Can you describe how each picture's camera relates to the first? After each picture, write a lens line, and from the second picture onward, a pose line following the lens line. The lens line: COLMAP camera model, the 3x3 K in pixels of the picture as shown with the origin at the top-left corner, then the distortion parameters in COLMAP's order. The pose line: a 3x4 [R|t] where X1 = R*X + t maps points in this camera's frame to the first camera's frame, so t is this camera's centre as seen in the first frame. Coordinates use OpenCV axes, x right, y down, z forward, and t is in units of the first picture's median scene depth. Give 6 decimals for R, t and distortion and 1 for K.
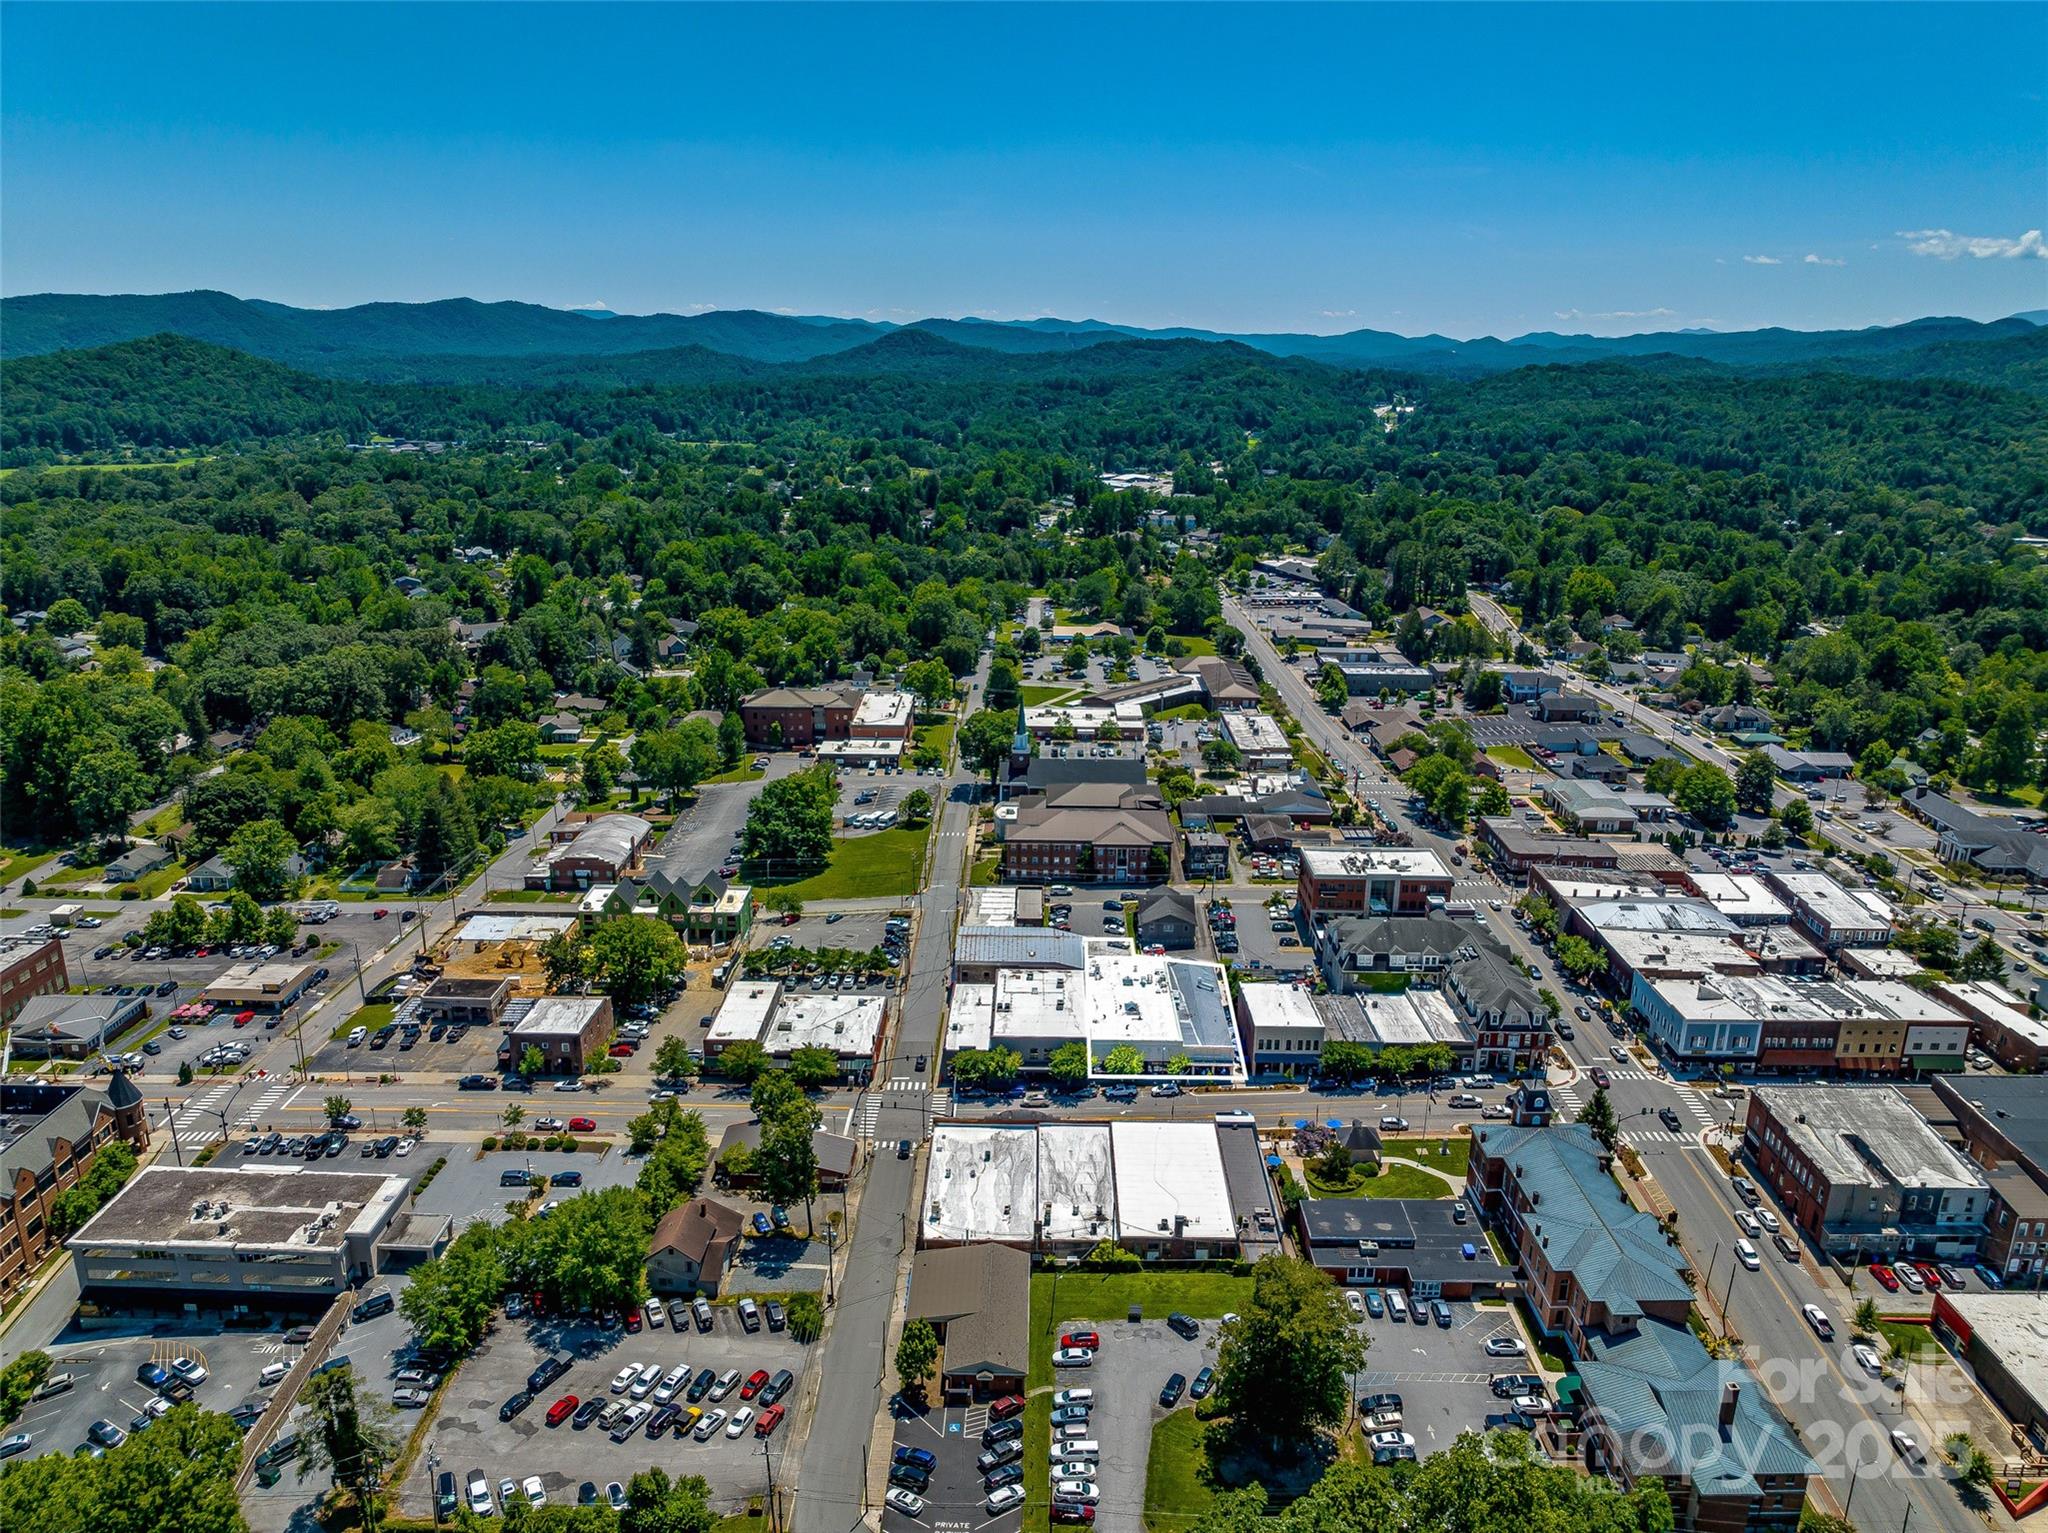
lens RADIAL K [[1442.8, 0, 1024.0], [0, 1442.8, 766.5], [0, 0, 1]] dist [-0.037557, -0.003126]
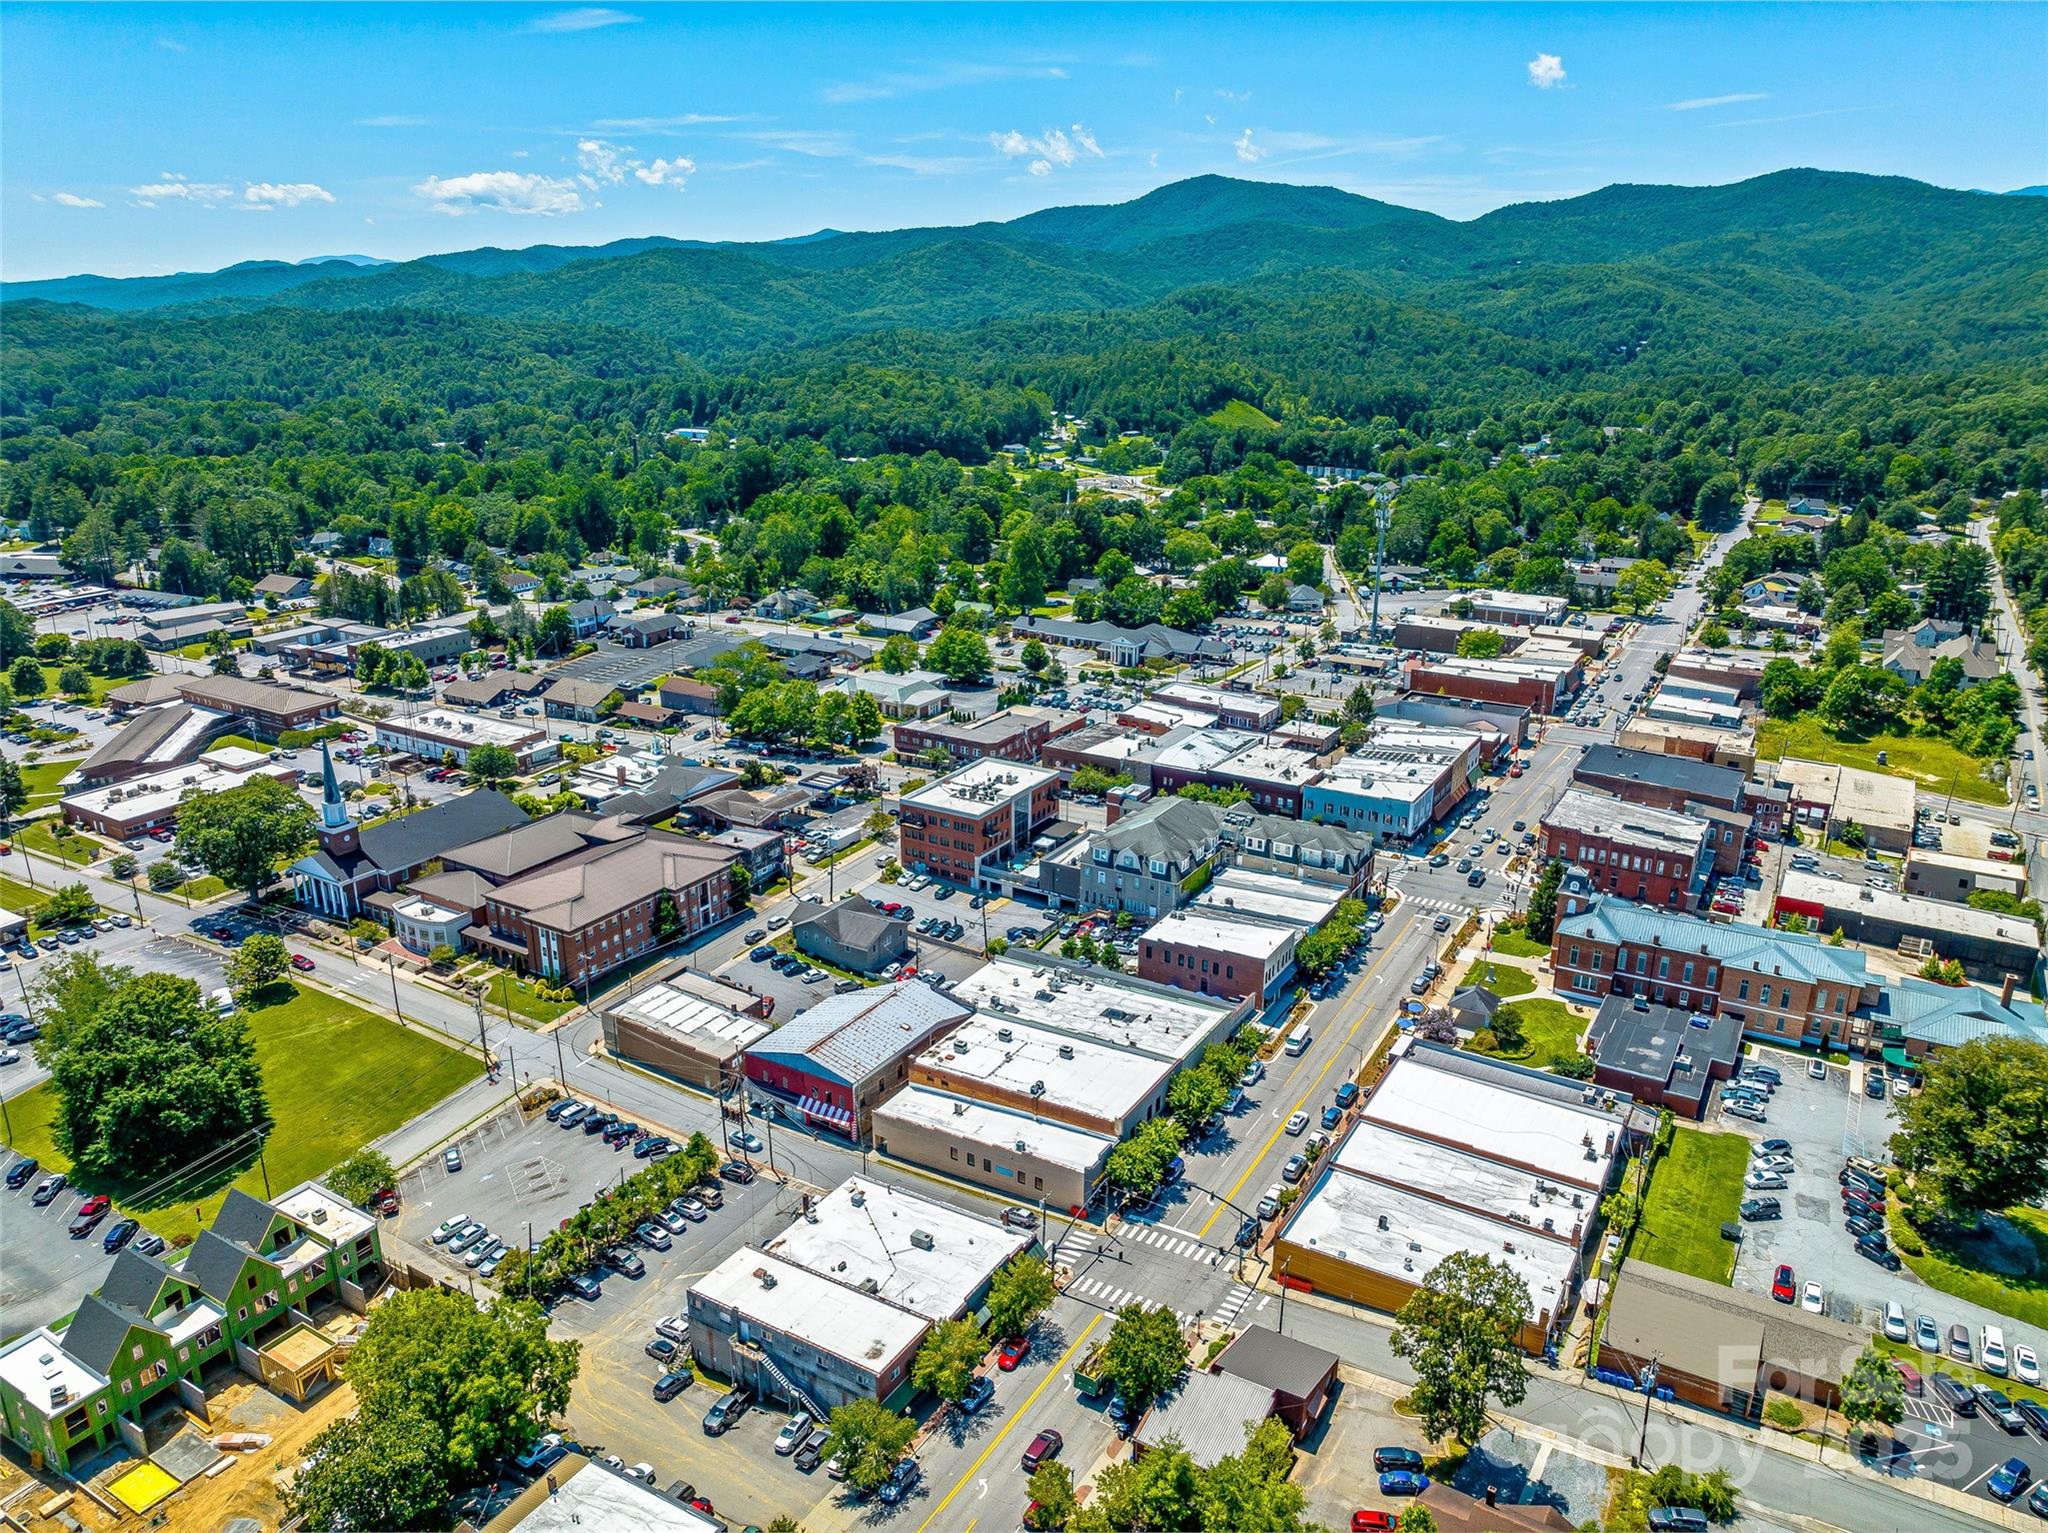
lens RADIAL K [[1442.8, 0, 1024.0], [0, 1442.8, 766.5], [0, 0, 1]] dist [-0.037557, -0.003126]
pose [[0.506273, -0.279298, 0.815893, -0.530060], [0.250620, 0.952919, 0.170692, -0.101986], [-0.825153, 0.118062, 0.552434, 0.576716]]
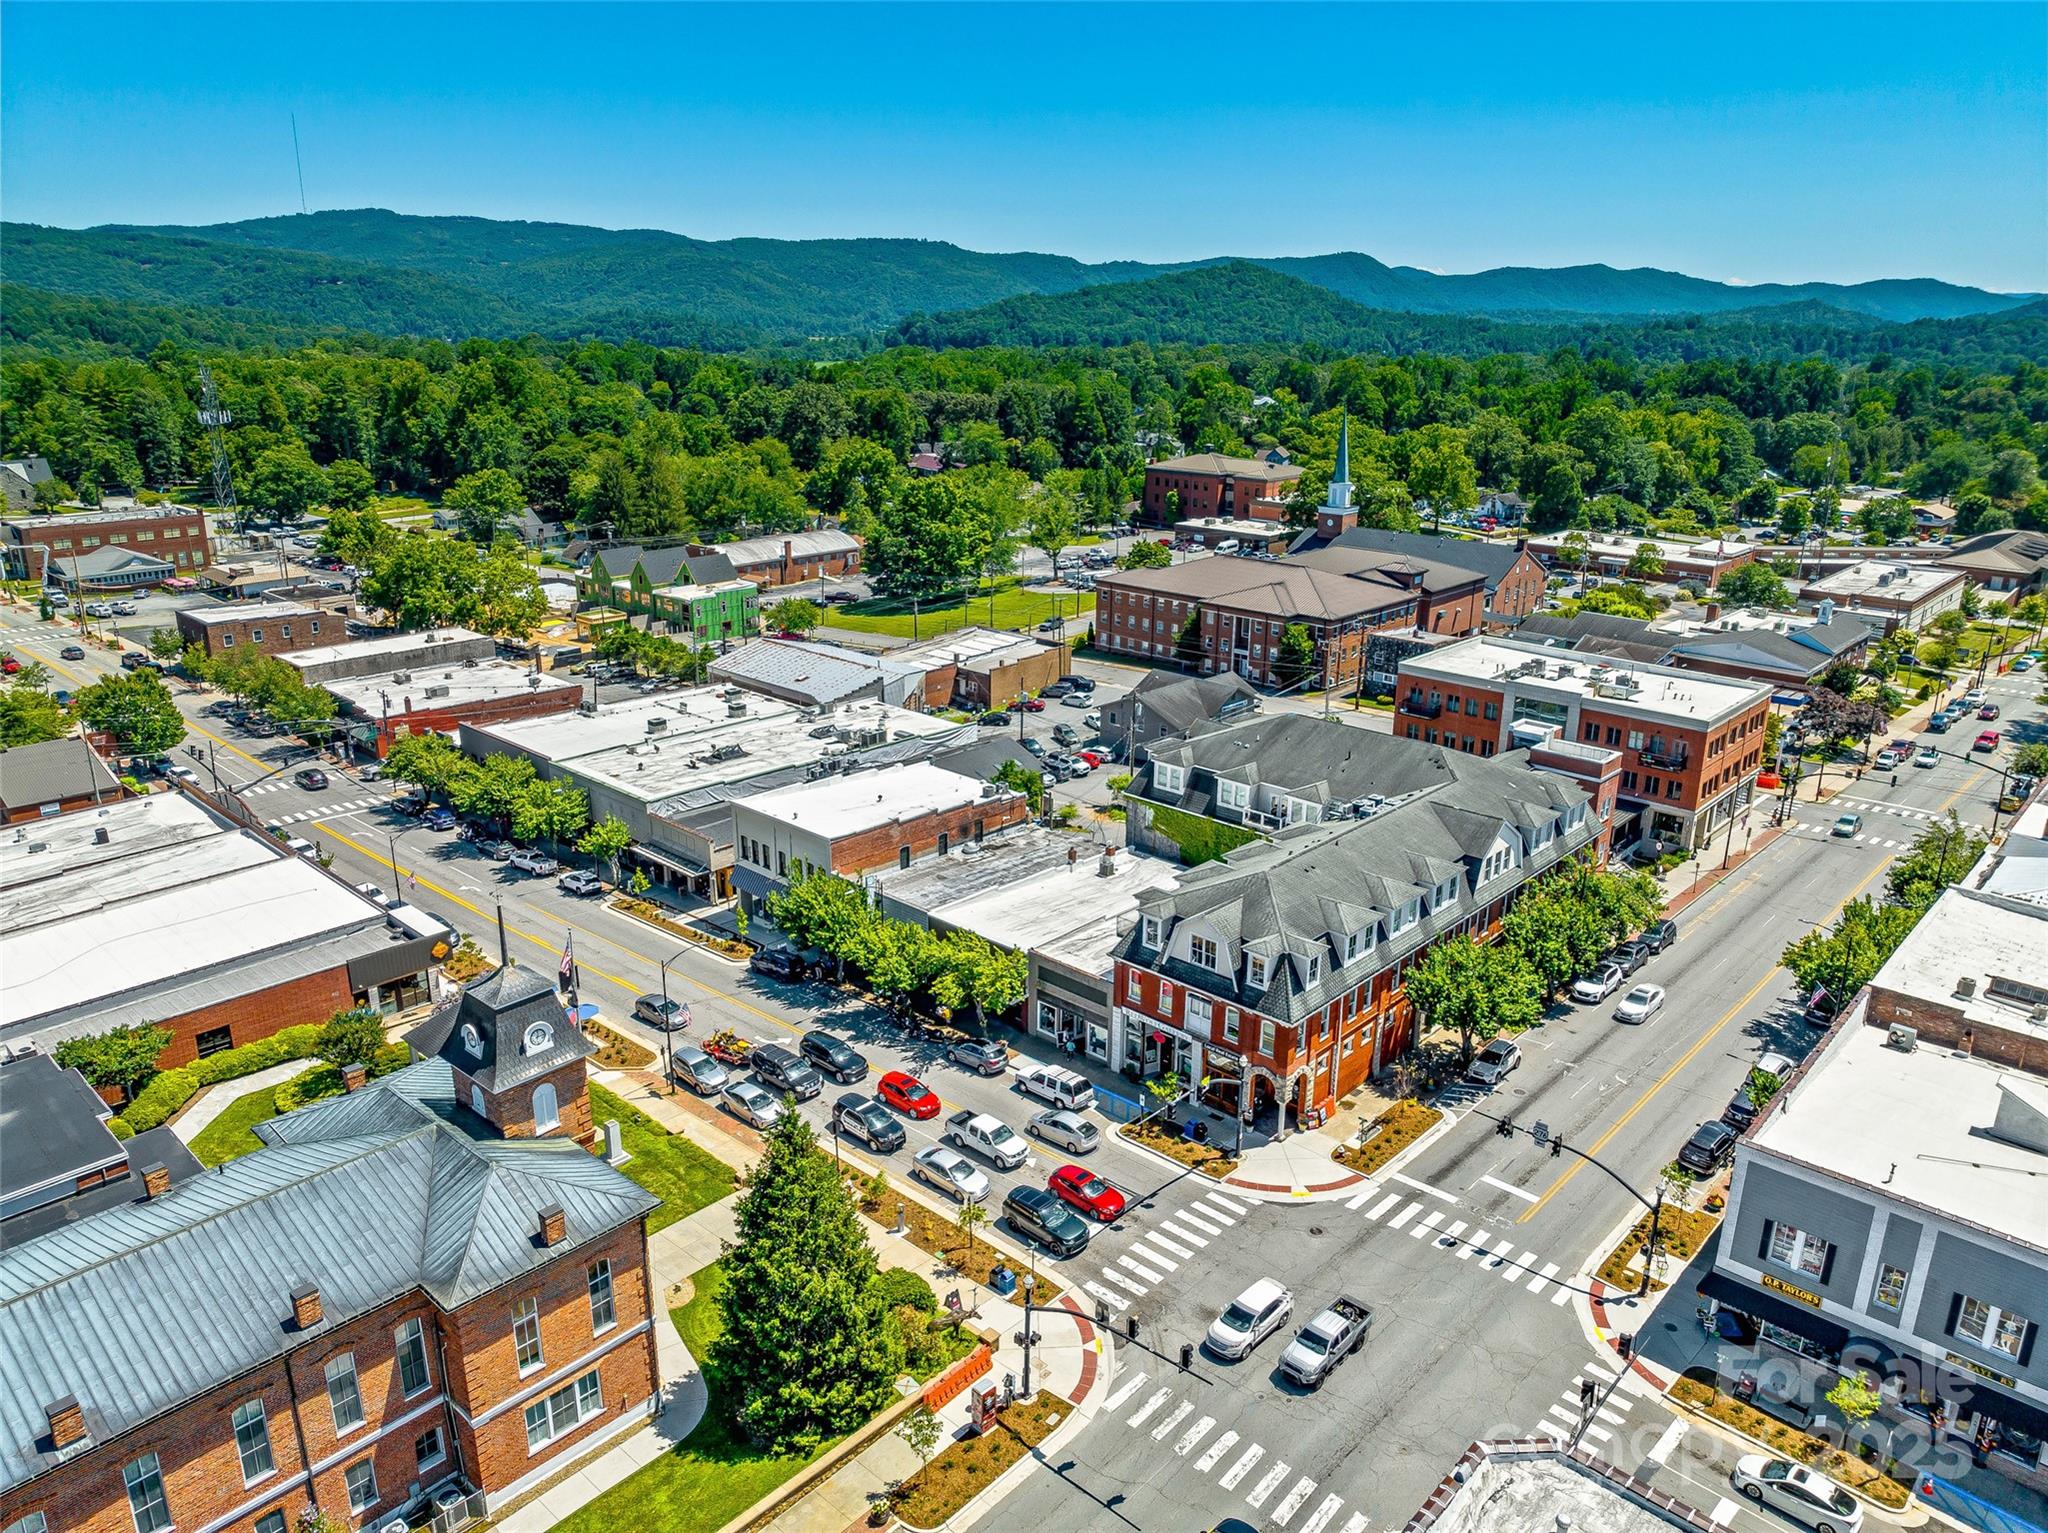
lens RADIAL K [[1442.8, 0, 1024.0], [0, 1442.8, 766.5], [0, 0, 1]] dist [-0.037557, -0.003126]
pose [[0.738727, 0.200689, -0.643434, 0.472547], [-0.193308, 0.977622, 0.082986, 0.104534], [0.645690, 0.063076, 0.760990, 0.653579]]
